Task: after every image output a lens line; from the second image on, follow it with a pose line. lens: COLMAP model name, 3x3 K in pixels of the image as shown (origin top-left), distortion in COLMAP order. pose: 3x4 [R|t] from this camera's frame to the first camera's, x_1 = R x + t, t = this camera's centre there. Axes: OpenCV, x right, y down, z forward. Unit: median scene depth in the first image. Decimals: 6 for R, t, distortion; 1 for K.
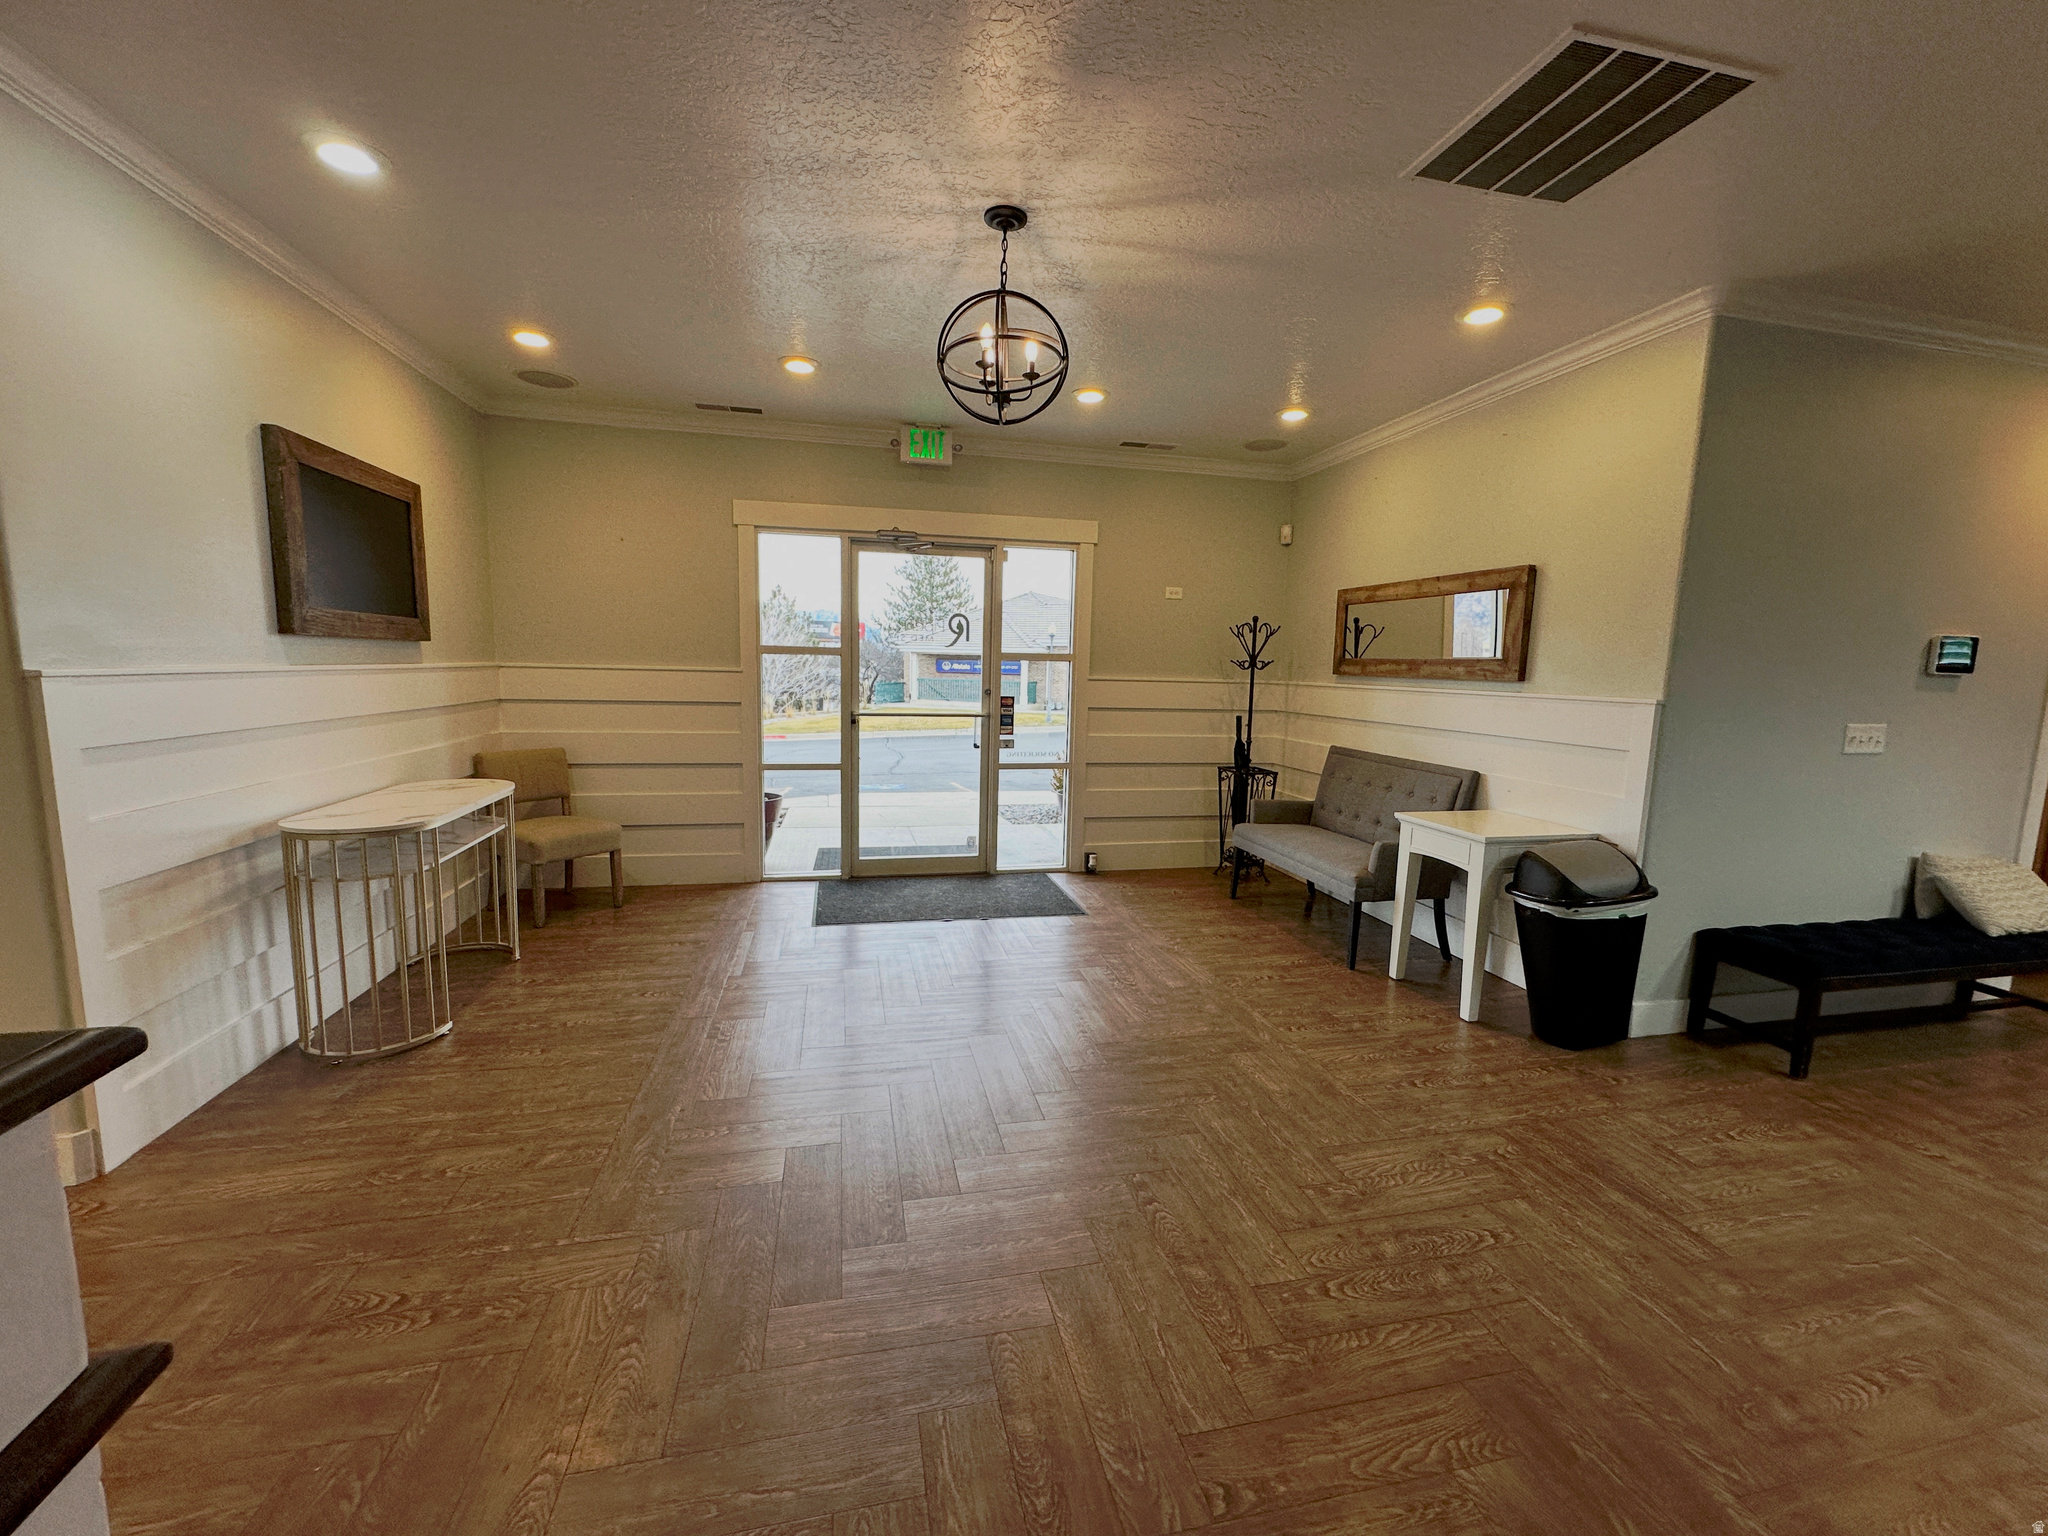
lens RADIAL K [[814.5, 0, 1022.5], [0, 814.5, 768.7], [0, 0, 1]] dist [-0.000868, 0.000430]
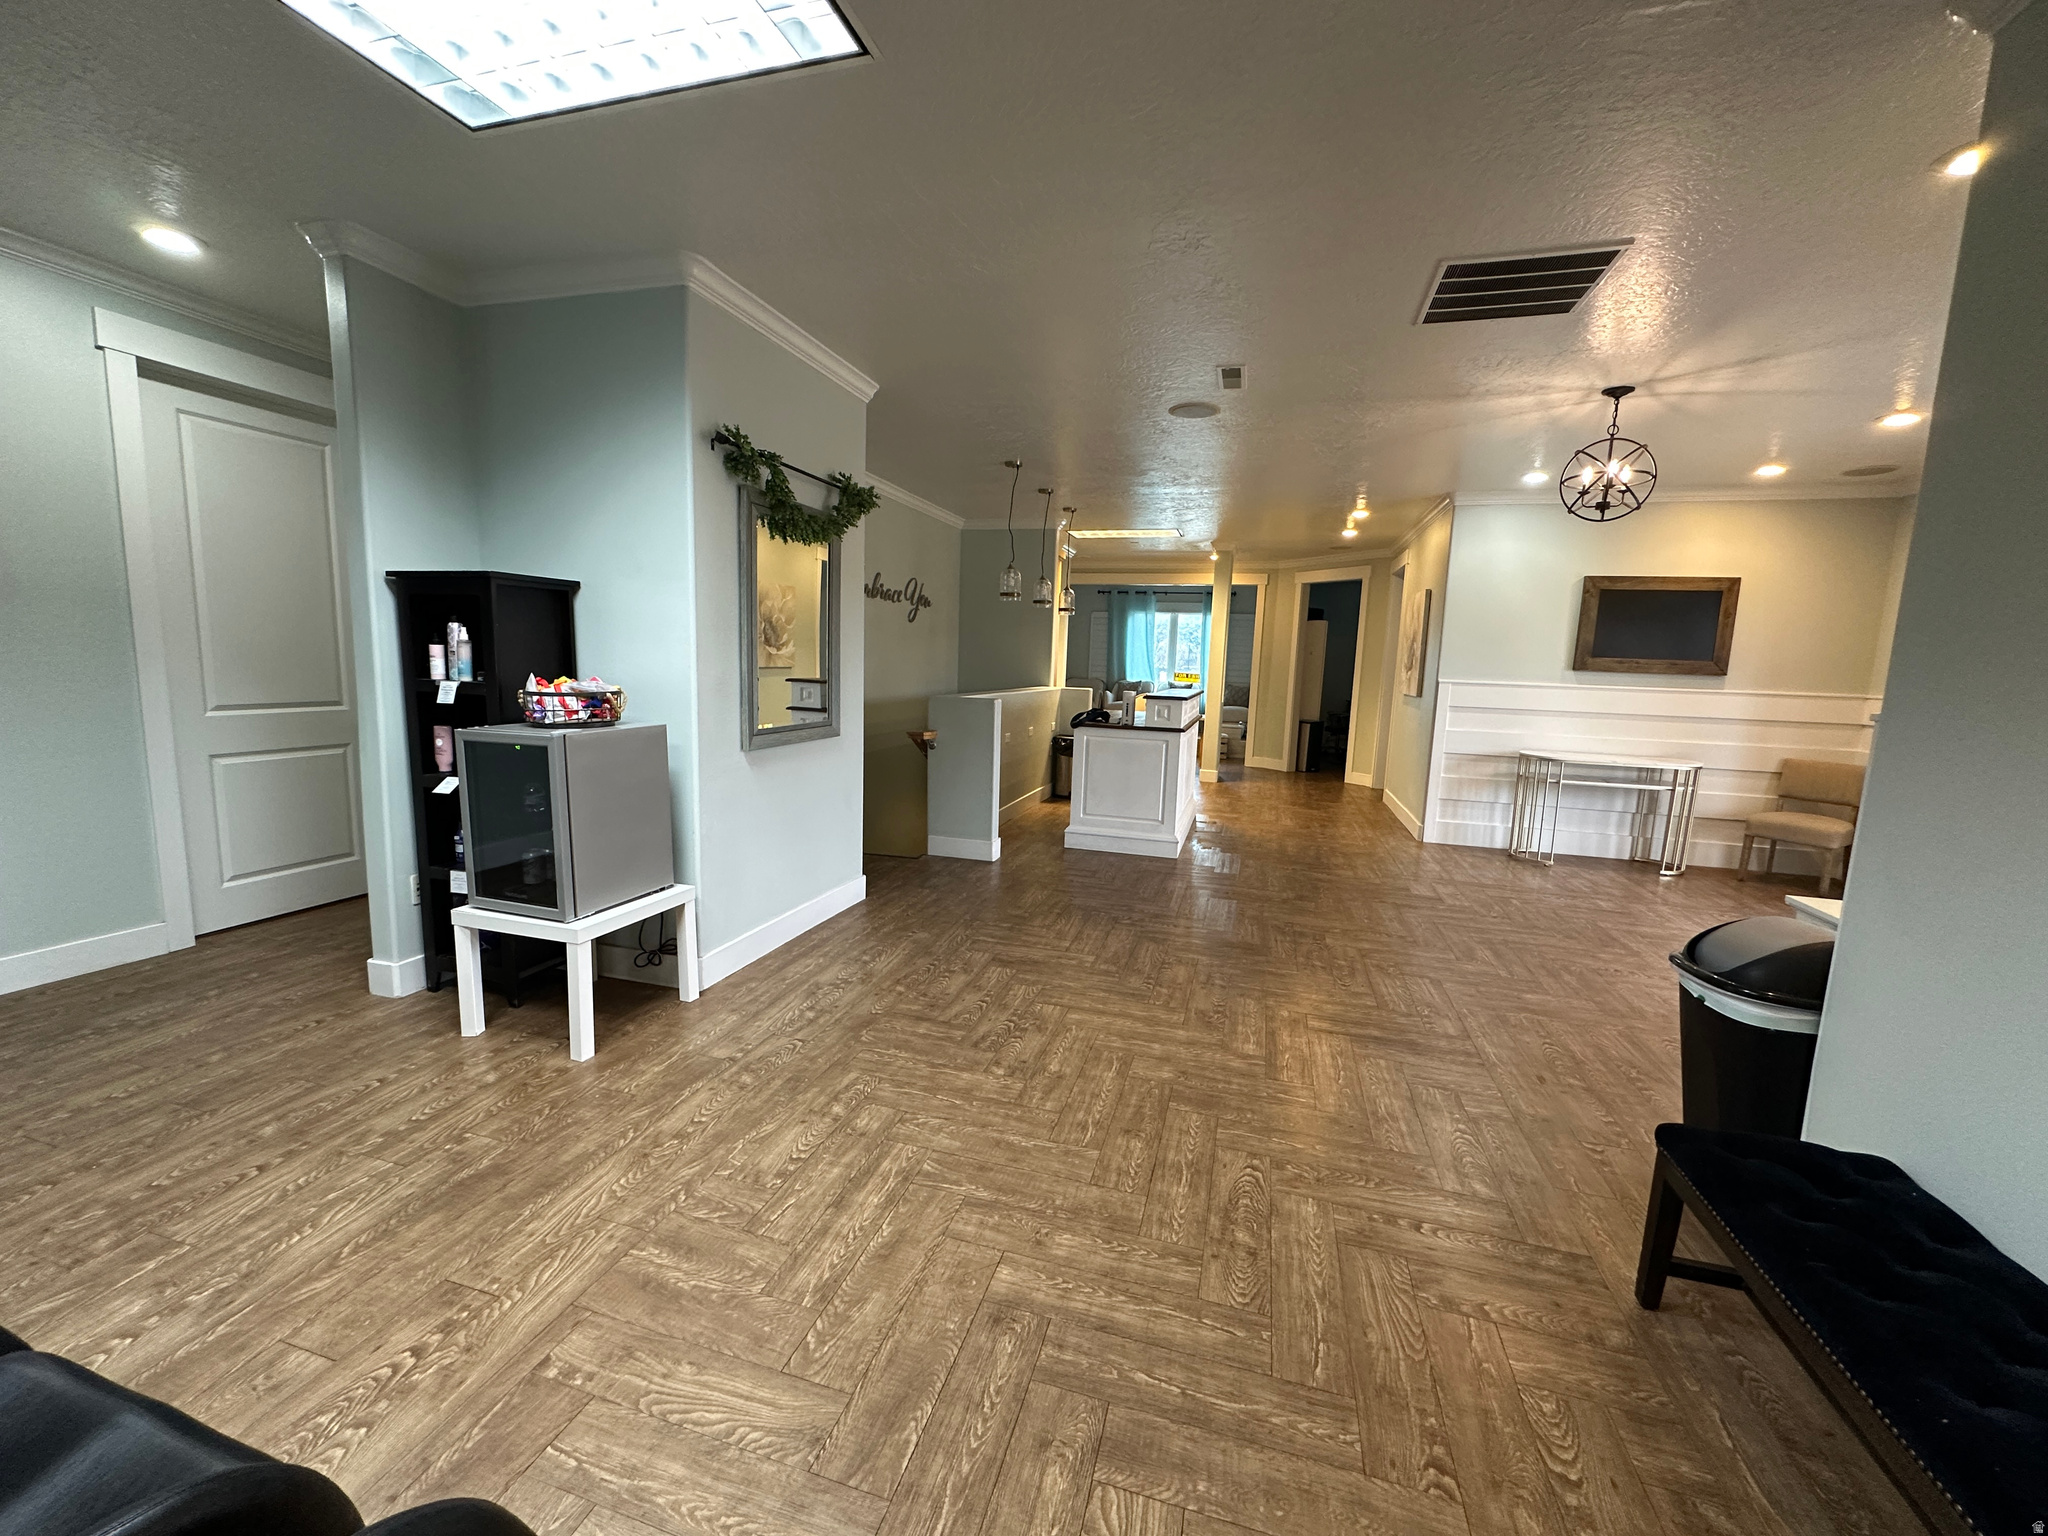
lens RADIAL K [[819.0, 0, 1021.5], [0, 819.0, 769.5], [0, 0, 1]] dist [0.000171, 0.000067]
pose [[-0.491555, 0.074503, -0.867653, 2.015904], [-0.160839, 0.971426, 0.174535, -0.060279], [0.855865, 0.225346, -0.465527, 0.936189]]
